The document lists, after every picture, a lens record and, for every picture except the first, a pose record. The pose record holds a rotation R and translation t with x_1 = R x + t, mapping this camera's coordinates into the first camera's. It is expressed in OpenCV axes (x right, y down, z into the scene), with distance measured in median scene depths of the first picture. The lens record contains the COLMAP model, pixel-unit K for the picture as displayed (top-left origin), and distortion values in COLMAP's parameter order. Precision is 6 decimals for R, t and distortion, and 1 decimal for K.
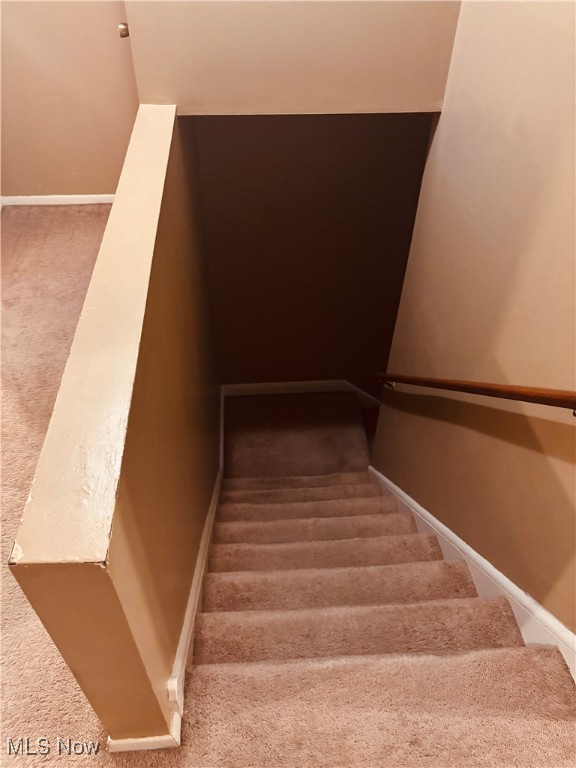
lens RADIAL K [[581.0, 0, 286.2], [0, 581.0, 384.7], [0, 0, 1]] dist [0.034138, -0.010205]
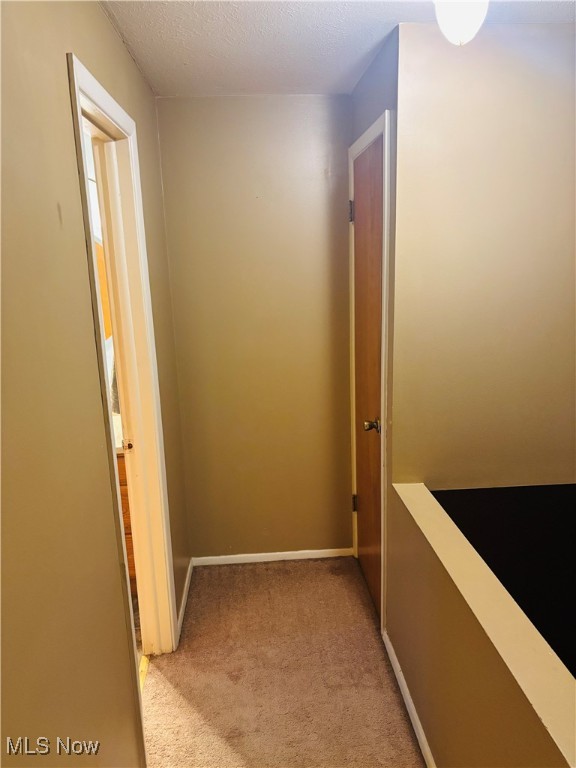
lens RADIAL K [[581.0, 0, 286.2], [0, 581.0, 384.7], [0, 0, 1]] dist [0.034138, -0.010205]
pose [[0.998591, -0.039621, -0.035291, -0.296999], [0.015413, 0.853052, -0.521598, -0.039272], [0.050772, 0.520319, 0.852461, -0.056345]]
